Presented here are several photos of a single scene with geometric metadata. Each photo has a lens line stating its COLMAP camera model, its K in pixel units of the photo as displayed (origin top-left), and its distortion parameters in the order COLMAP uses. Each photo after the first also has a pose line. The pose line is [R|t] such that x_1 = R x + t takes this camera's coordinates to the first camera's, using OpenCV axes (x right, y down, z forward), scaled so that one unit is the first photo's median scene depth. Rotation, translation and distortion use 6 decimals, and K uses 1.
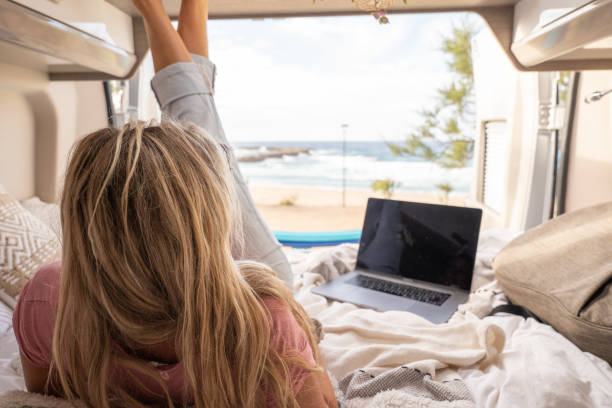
lens RADIAL K [[416.2, 0, 306.0], [0, 416.2, 204.0], [0, 0, 1]] dist [0.005204, 0.001035]
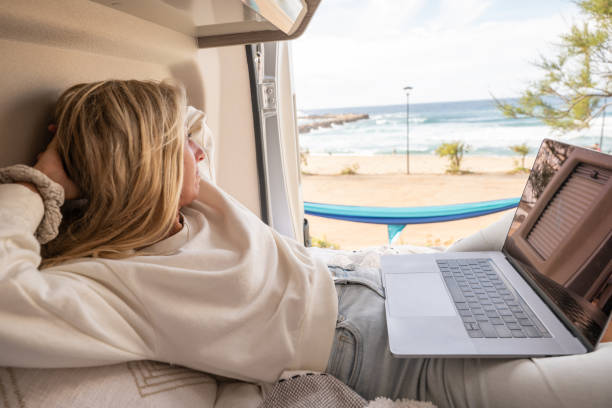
lens RADIAL K [[418.5, 0, 304.0], [0, 418.5, 203.5], [0, 0, 1]] dist [0.006338, 0.004164]
pose [[0.990234, -0.023663, -0.137396, -0.179696], [0.033678, 0.996905, 0.071032, -0.027524], [0.135290, -0.074966, 0.987966, 0.123584]]
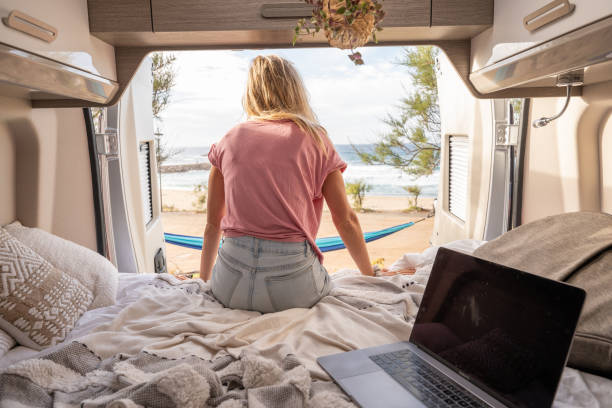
lens RADIAL K [[417.8, 0, 306.6], [0, 417.8, 207.6], [0, 0, 1]] dist [0.000326, 0.000033]
pose [[0.997216, -0.023236, 0.070849, -0.013317], [0.023441, 0.999723, -0.002069, -0.018844], [-0.070782, 0.003724, 0.997485, -0.039518]]
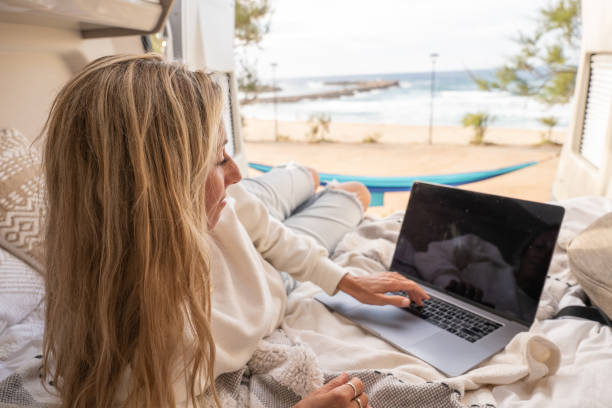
lens RADIAL K [[412.9, 0, 305.7], [0, 412.9, 208.7], [0, 0, 1]] dist [0.000574, -0.004173]
pose [[0.979490, 0.023838, -0.200078, 0.052512], [0.009125, 0.986711, 0.162230, -0.033840], [0.201286, -0.160728, 0.966256, 0.065113]]
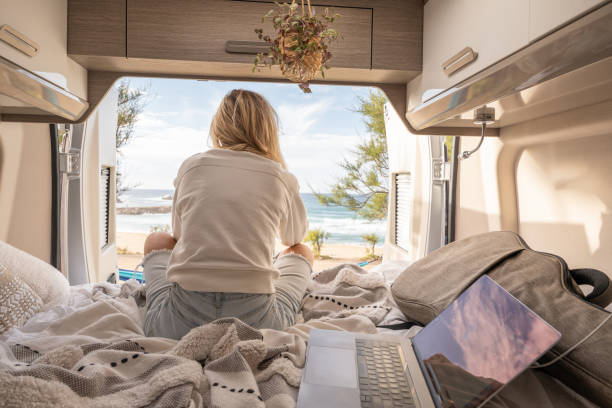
lens RADIAL K [[417.8, 0, 306.6], [0, 417.8, 207.6], [0, 0, 1]] dist [0.000326, 0.000033]
pose [[0.985899, 0.019585, 0.166191, -0.007911], [-0.000479, 0.993454, -0.114233, 0.028193], [-0.167340, 0.112543, 0.979455, -0.091796]]
